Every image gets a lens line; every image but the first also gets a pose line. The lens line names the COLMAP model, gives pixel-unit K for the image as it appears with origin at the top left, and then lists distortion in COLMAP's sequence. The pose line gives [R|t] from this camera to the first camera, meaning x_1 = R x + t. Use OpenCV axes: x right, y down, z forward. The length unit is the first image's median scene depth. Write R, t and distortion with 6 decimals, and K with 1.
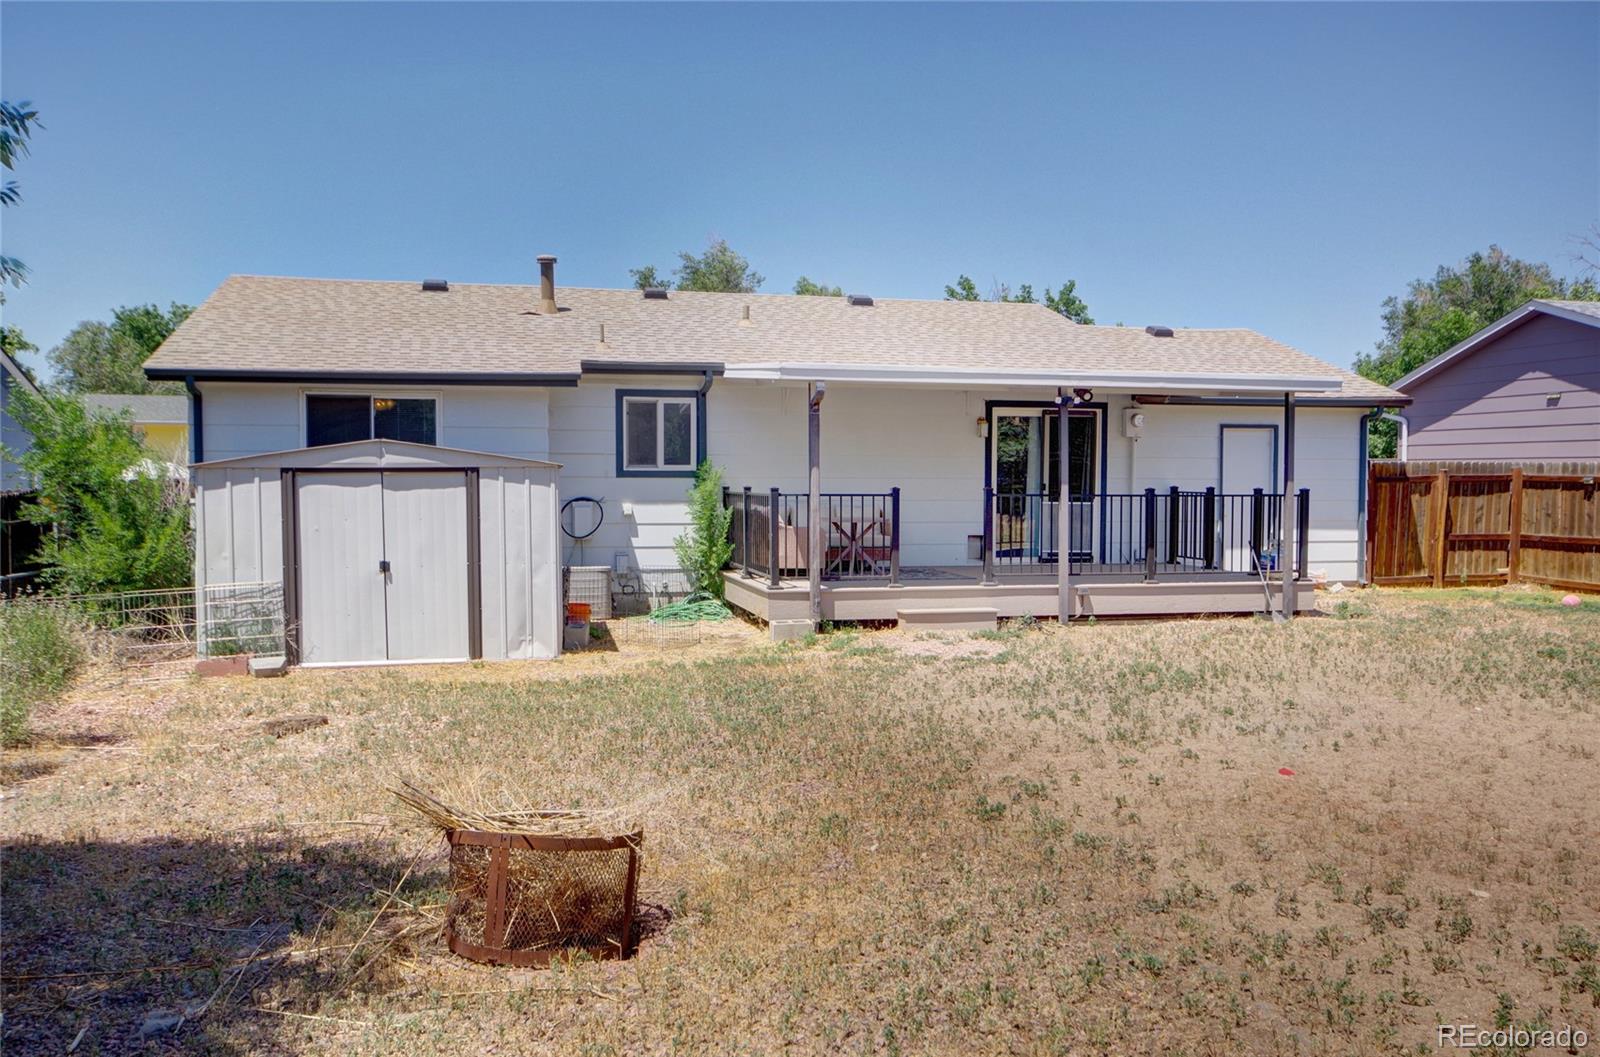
lens RADIAL K [[1308.7, 0, 800.0], [0, 1308.7, 528.5], [0, 0, 1]] dist [0.004600, 0.001220]
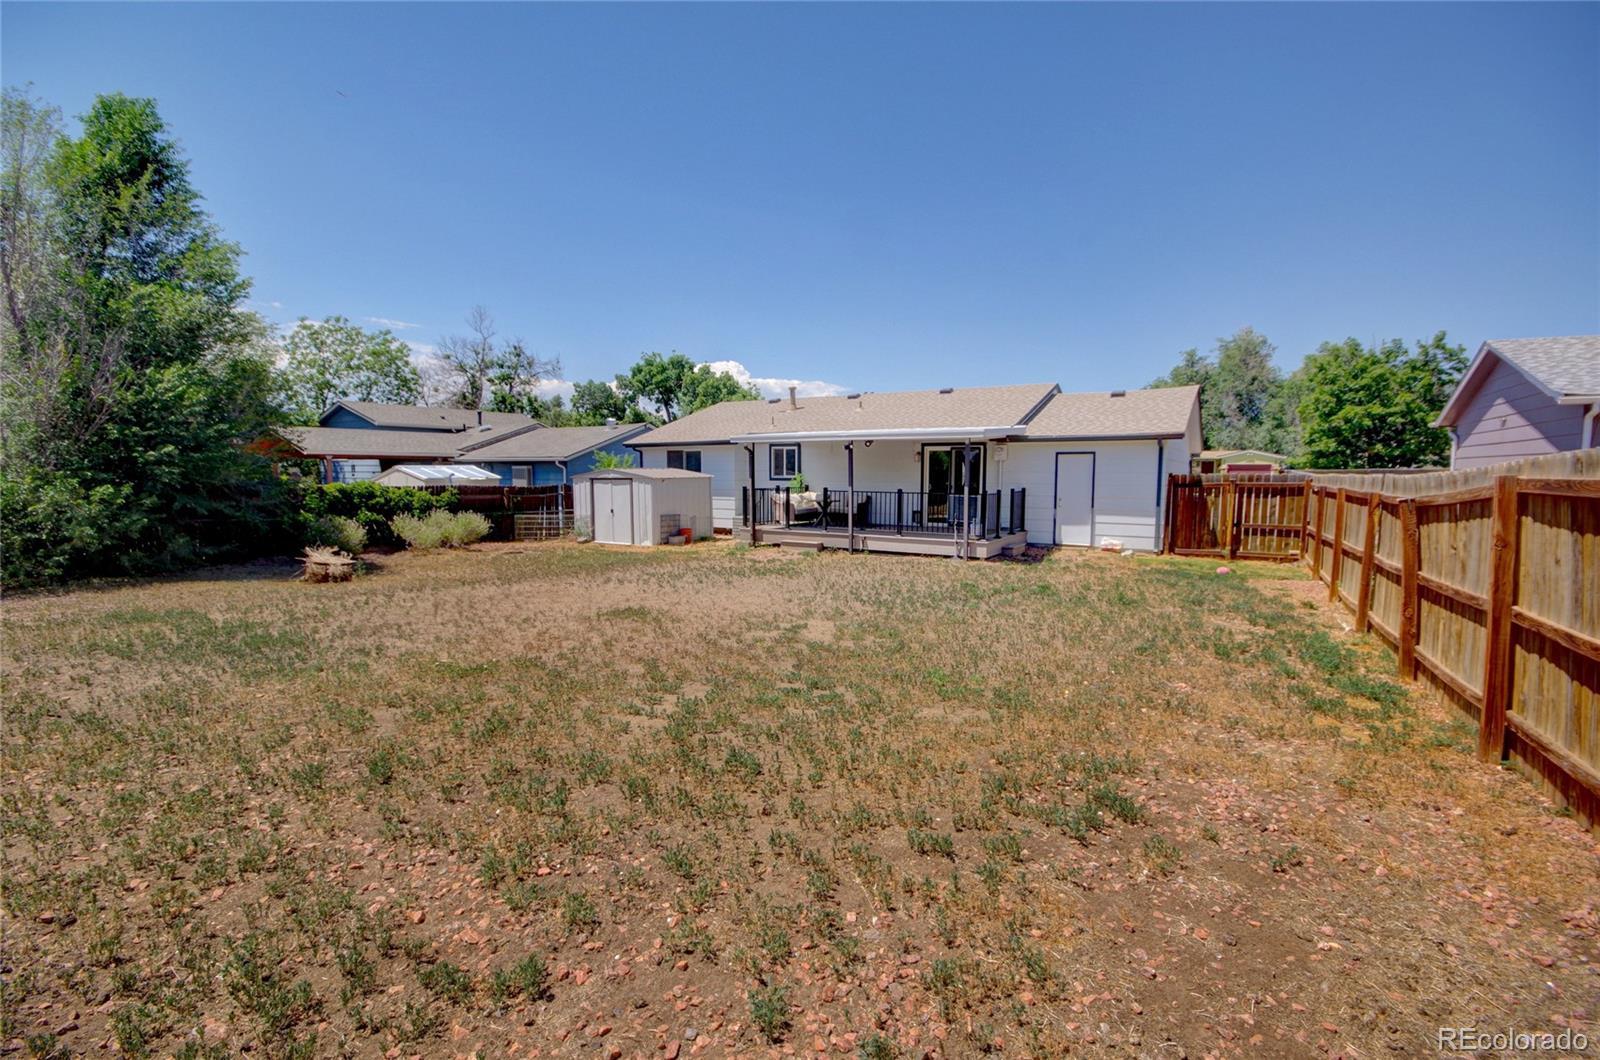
lens RADIAL K [[681.0, 0, 800.0], [0, 681.0, 530.0], [0, 0, 1]] dist [-0.001472, -0.000156]
pose [[0.715541, 0.059762, -0.696010, 0.740505], [-0.029291, 0.998024, 0.055580, -0.018170], [0.697957, -0.019383, 0.715877, 0.127289]]
